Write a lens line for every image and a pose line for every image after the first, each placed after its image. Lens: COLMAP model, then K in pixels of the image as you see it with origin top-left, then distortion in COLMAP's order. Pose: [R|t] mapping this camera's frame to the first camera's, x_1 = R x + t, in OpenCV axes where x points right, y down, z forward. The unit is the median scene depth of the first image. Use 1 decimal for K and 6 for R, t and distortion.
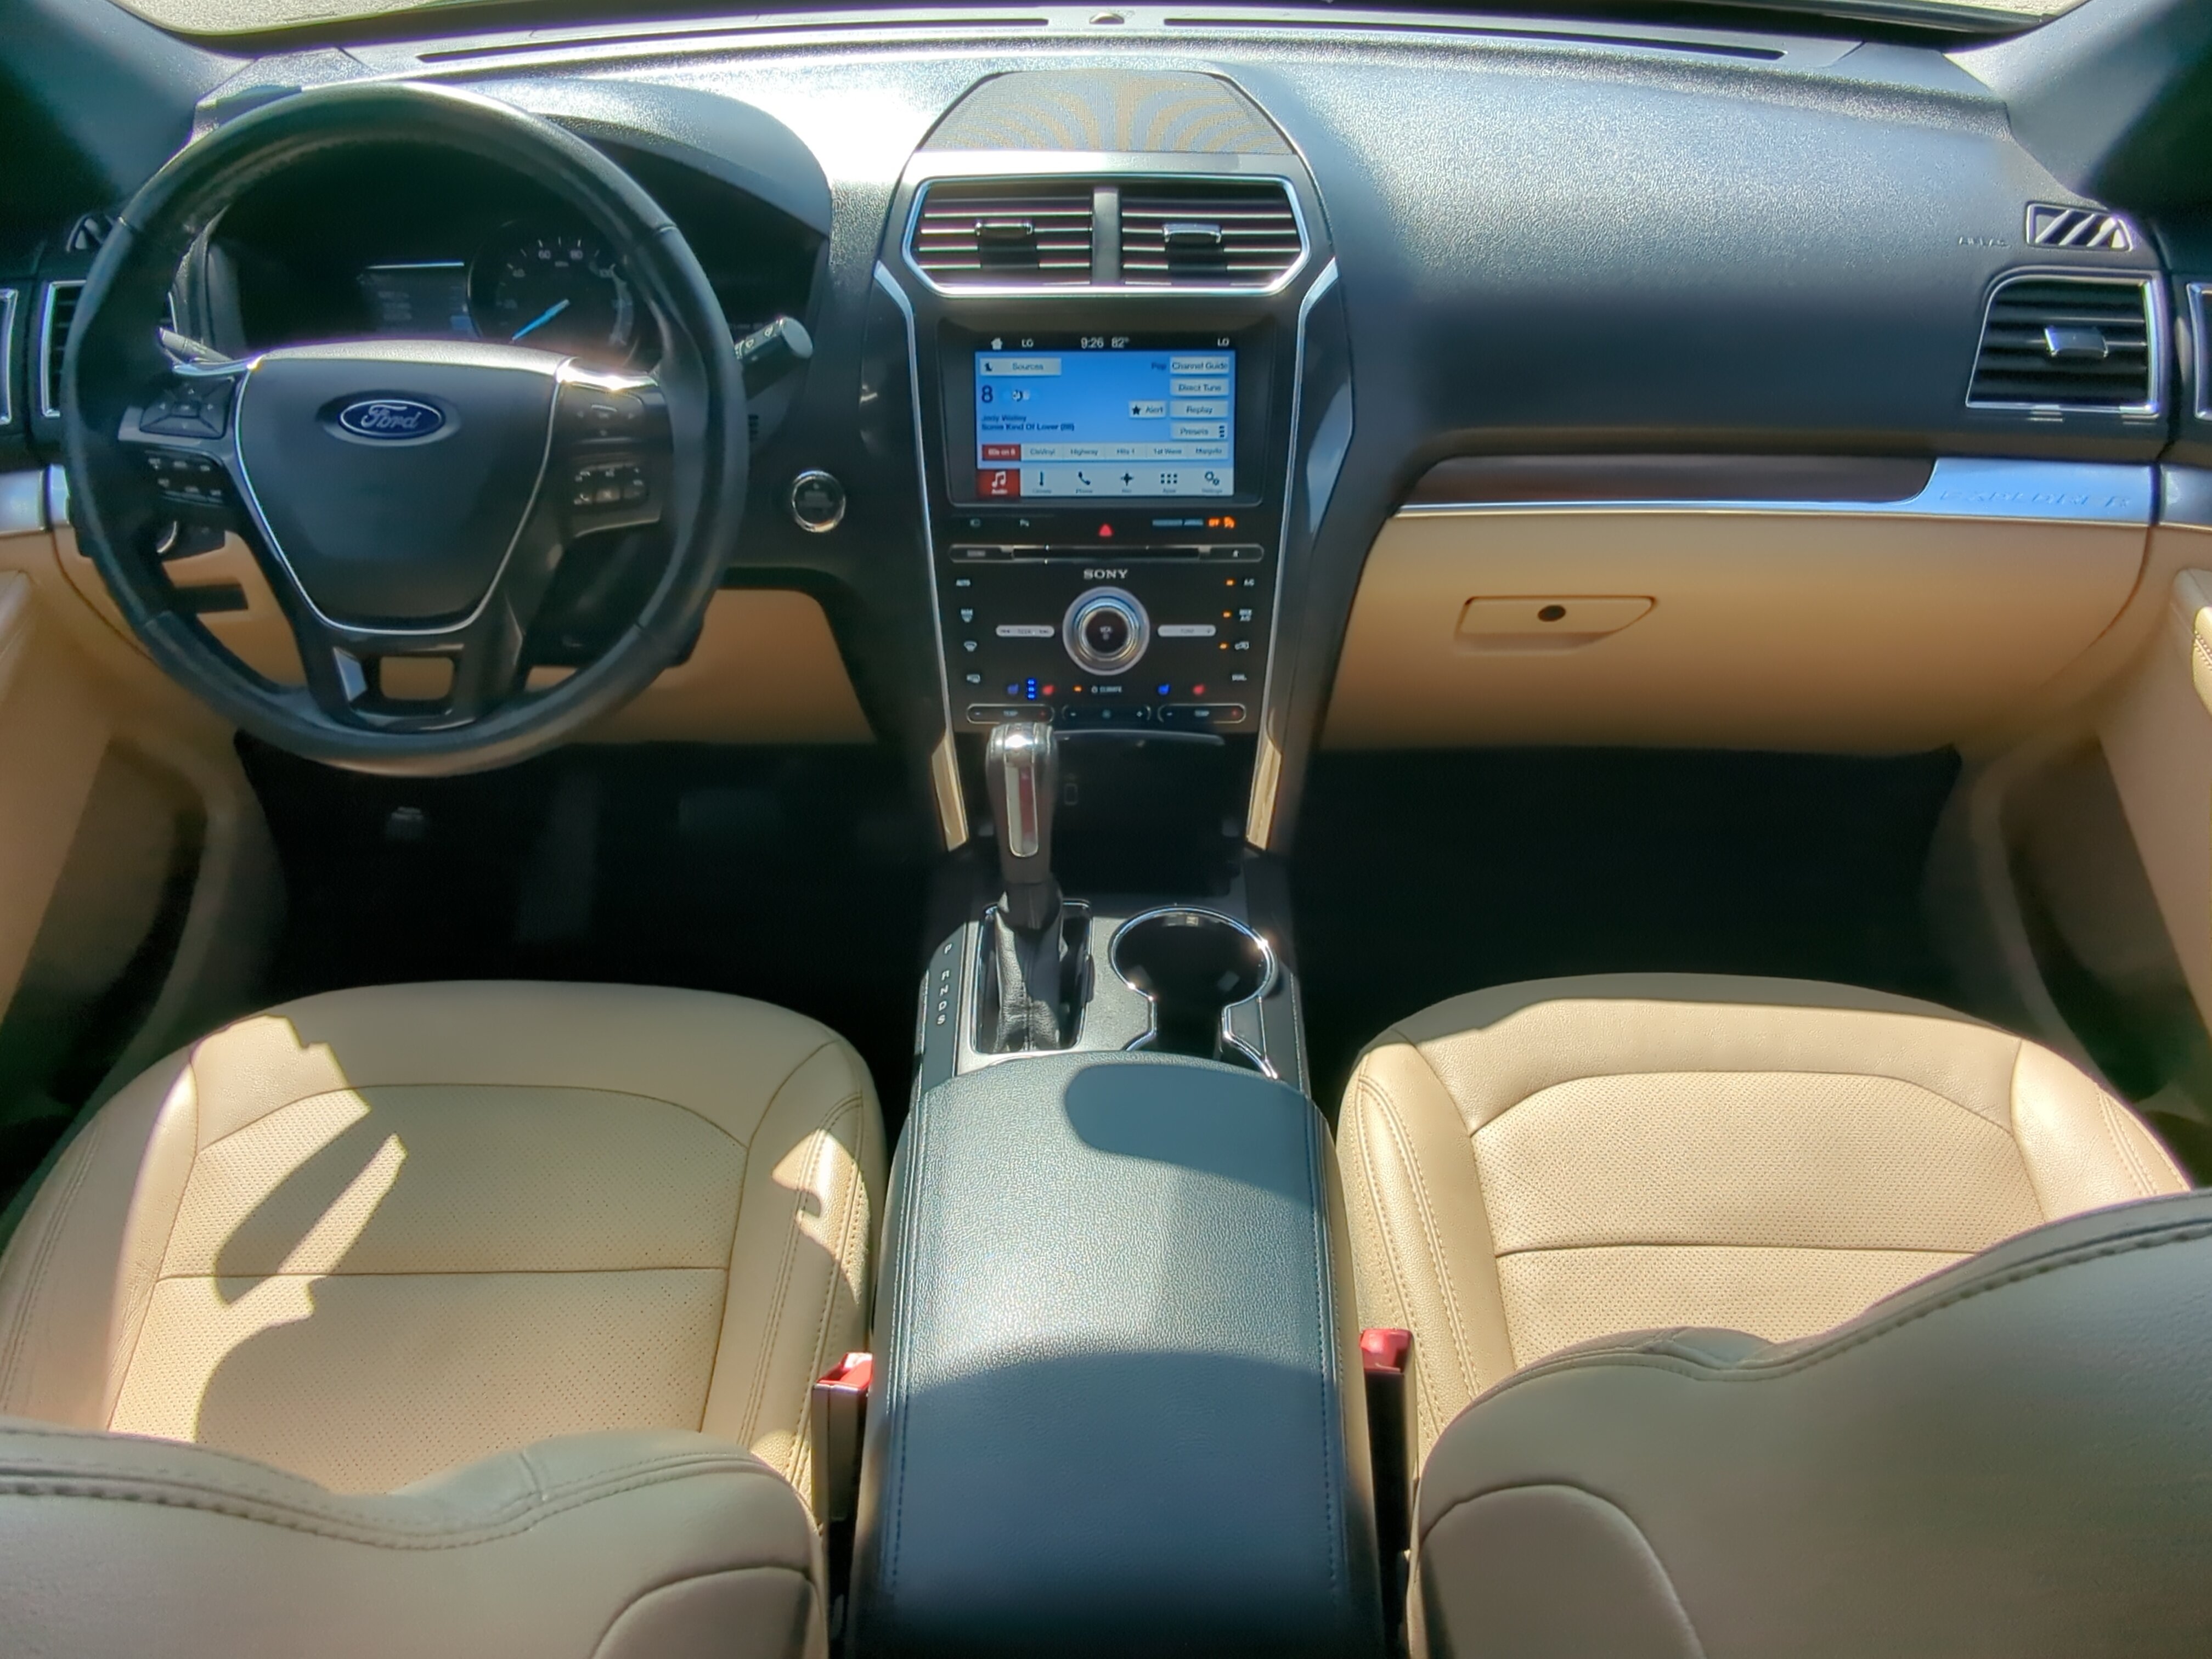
lens RADIAL K [[1649.4, 0, 1106.0], [0, 1649.4, 829.5], [0, 0, 1]] dist [0.025679, -0.026926]
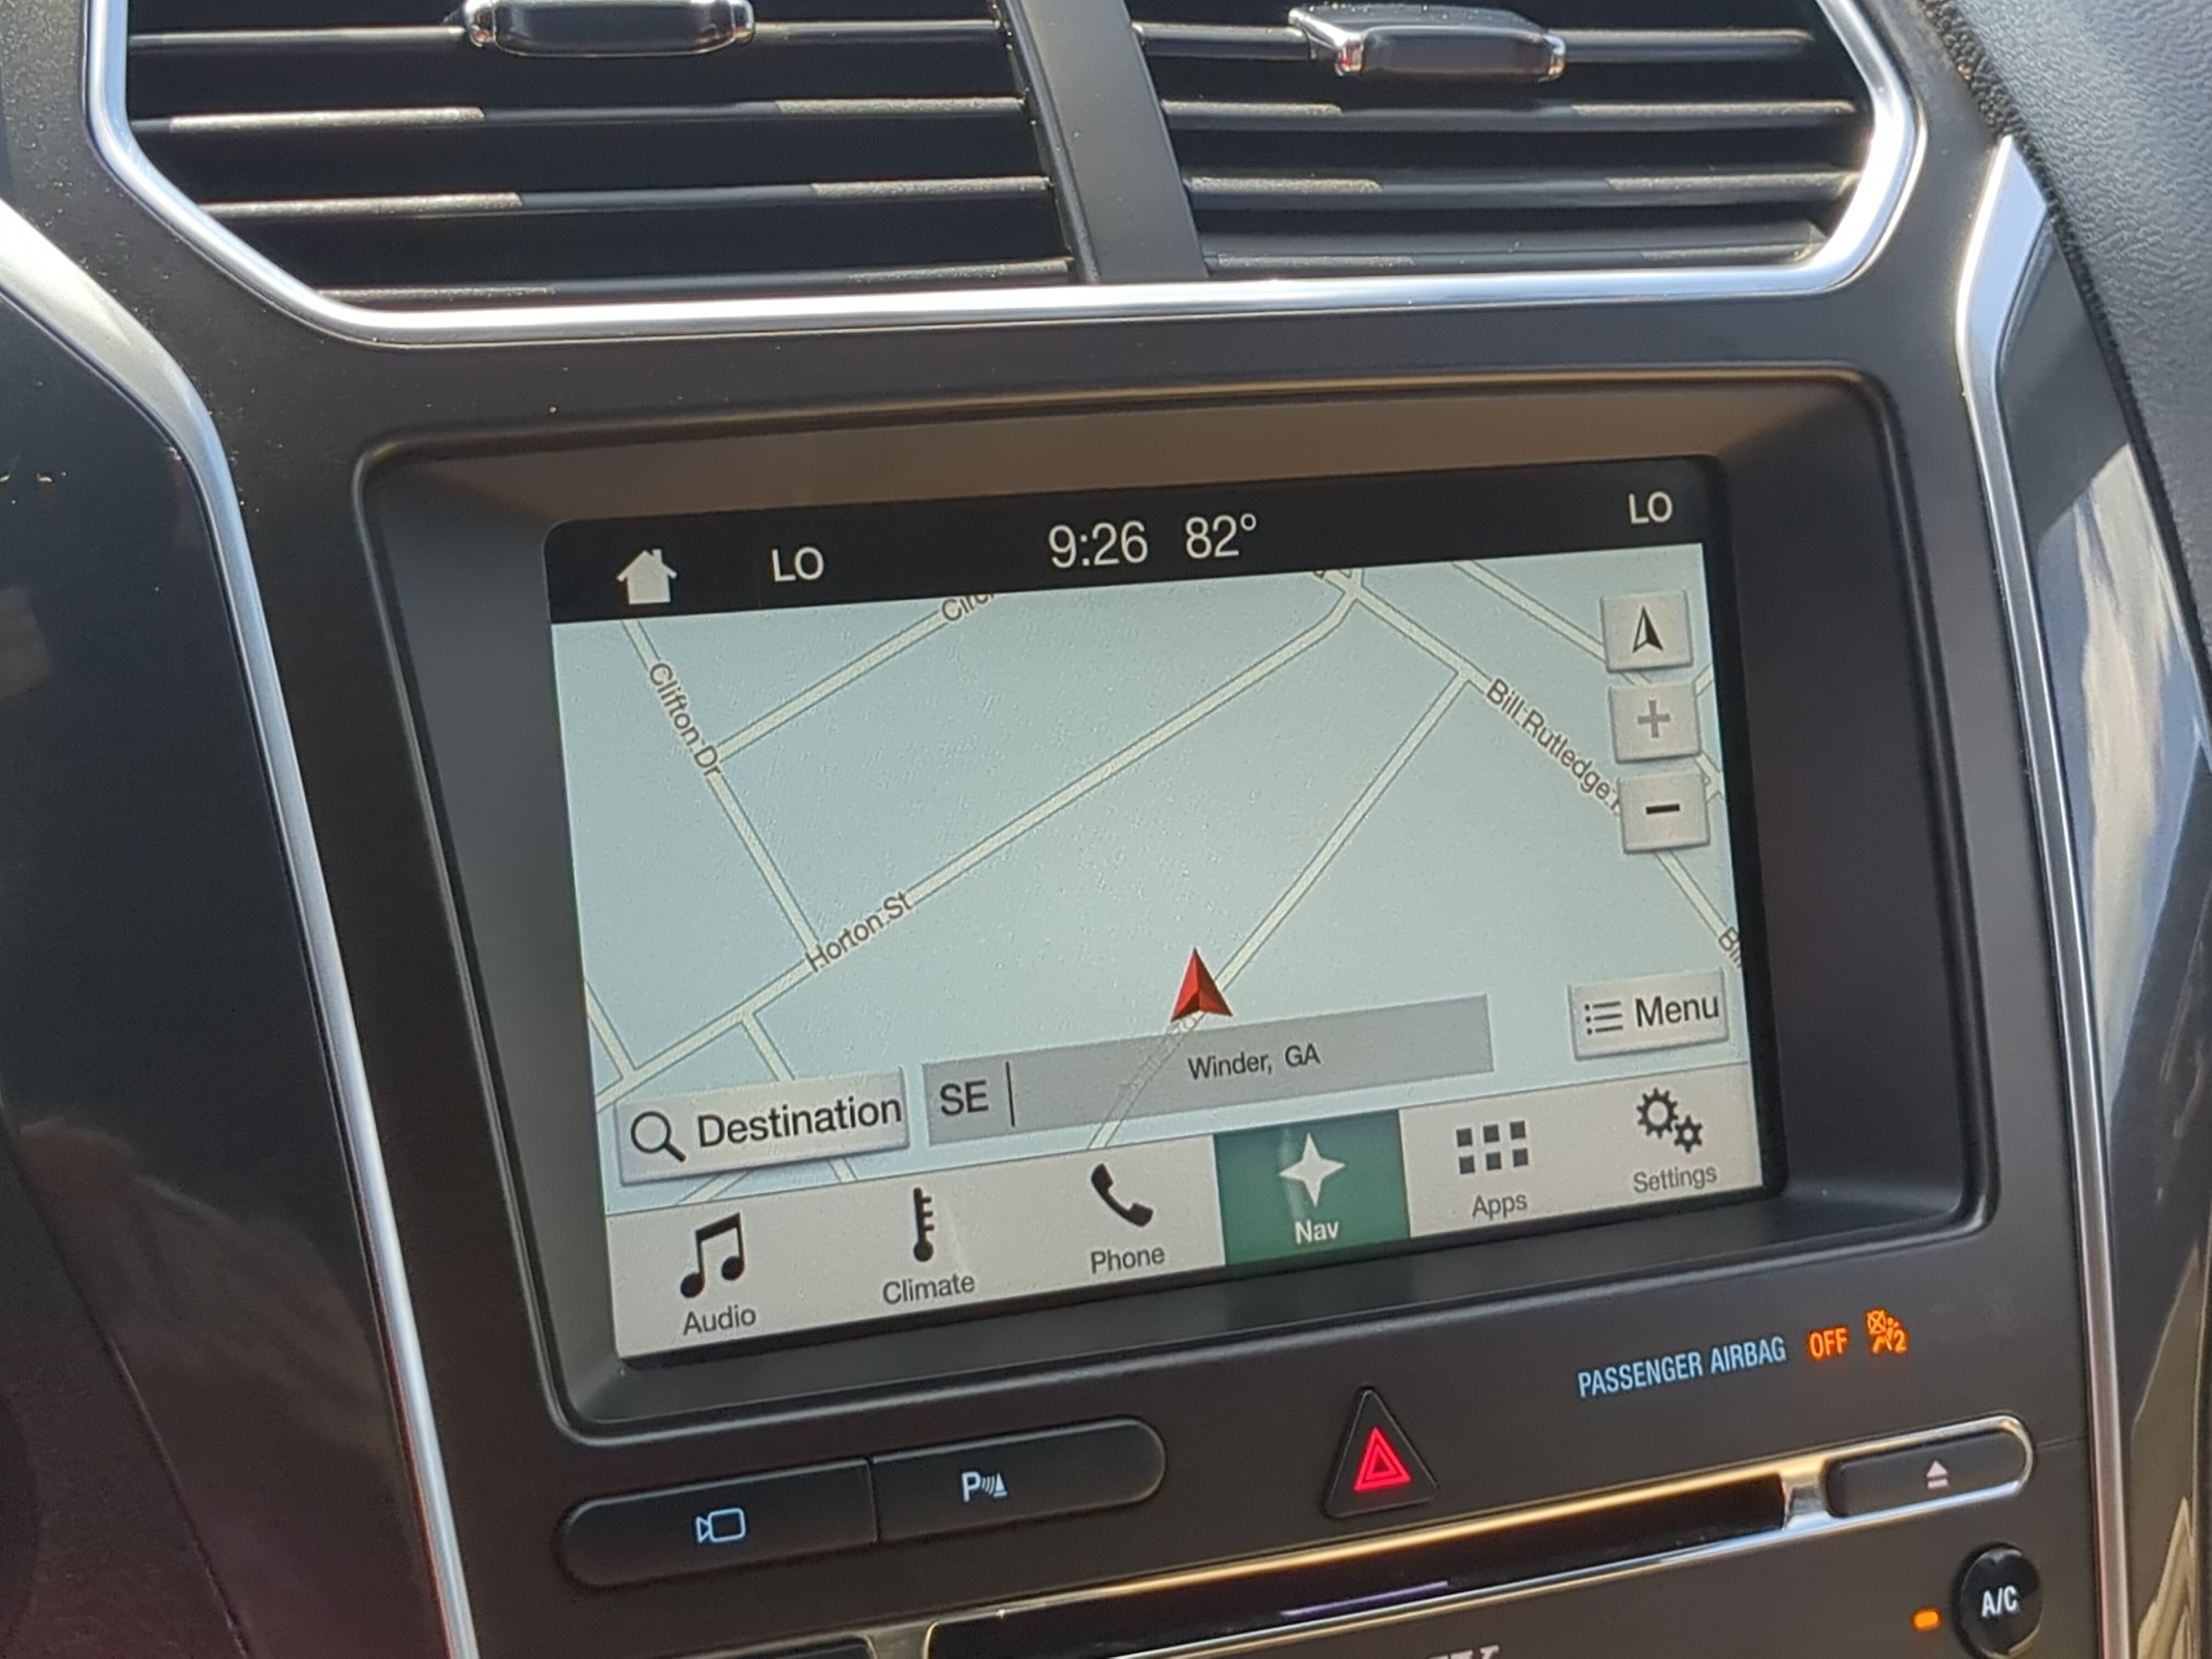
lens RADIAL K [[3945.7, 0, 1106.0], [0, 3945.7, 829.5], [0, 0, 1]] dist [0.119375, 0.021039]
pose [[0.901233, -0.087919, 0.424323, -0.214247], [0.179928, 0.966725, -0.181850, -0.170679], [-0.394215, 0.240236, 0.887063, 0.572608]]
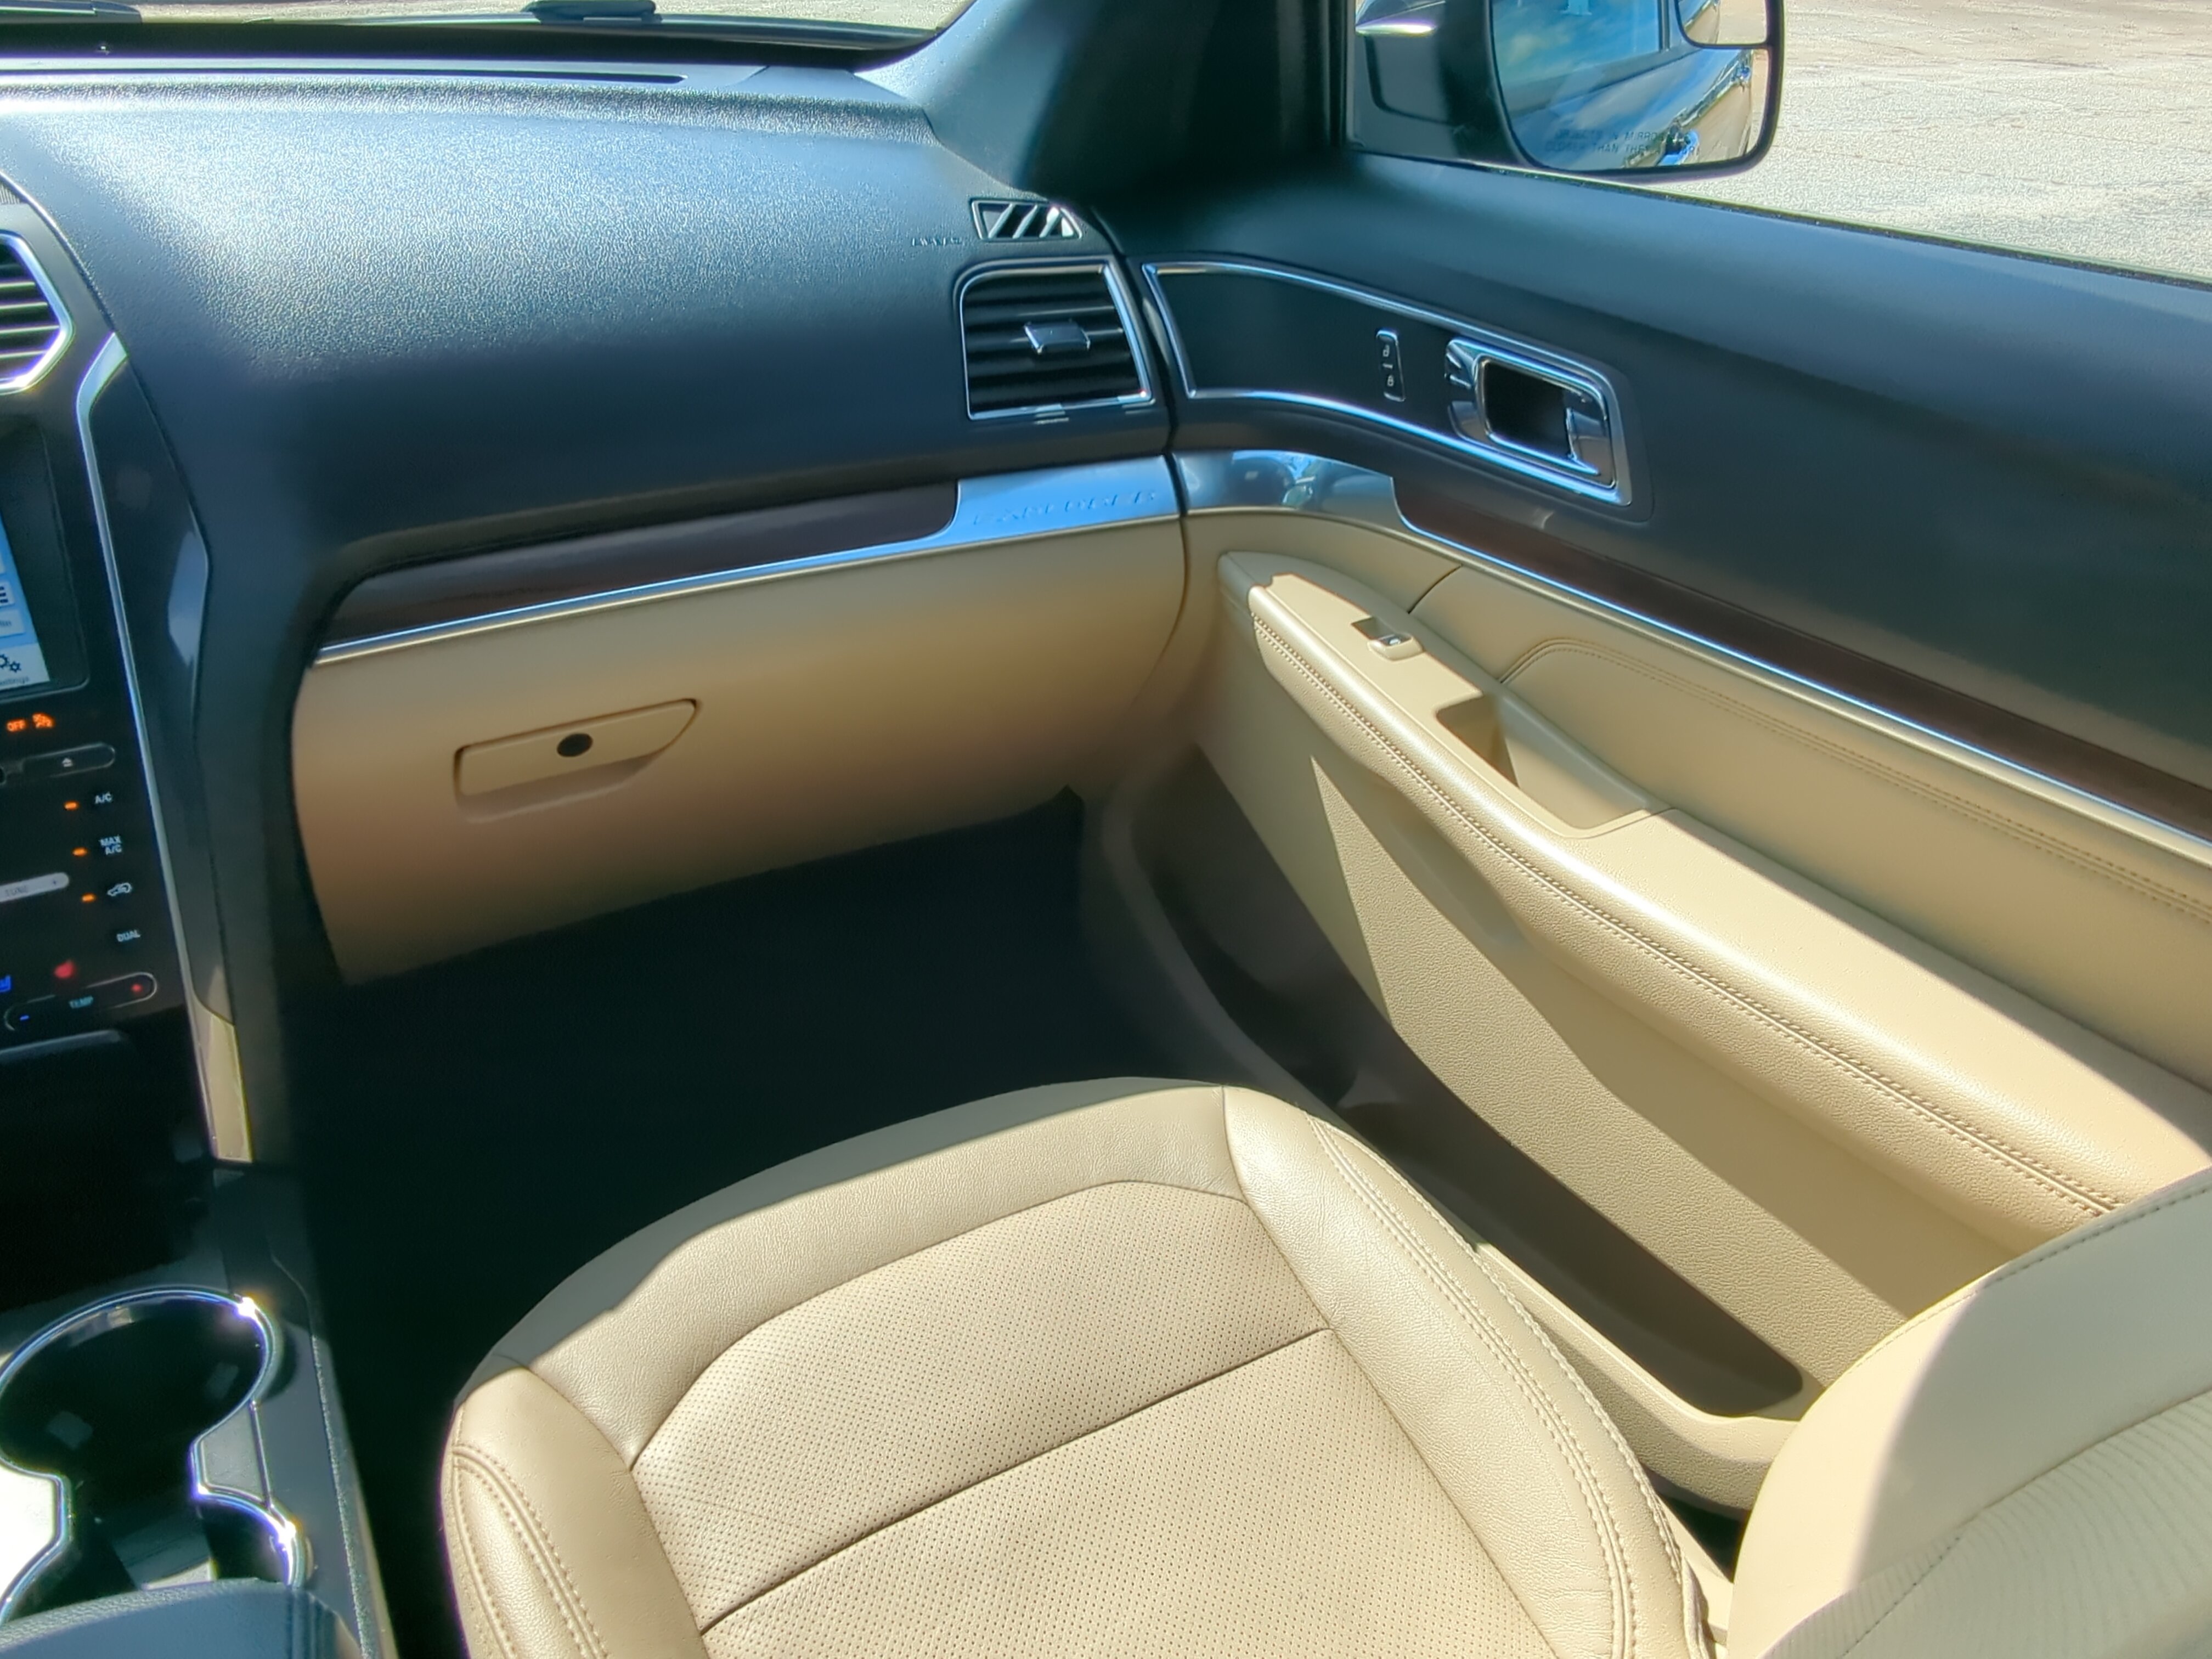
lens RADIAL K [[1649.4, 0, 1106.0], [0, 1649.4, 829.5], [0, 0, 1]] dist [0.025679, -0.026926]
pose [[0.857742, -0.244231, 0.452361, 0.127401], [0.280690, 0.959695, -0.014086, -0.011530], [-0.430688, 0.139056, 0.891724, 0.210466]]
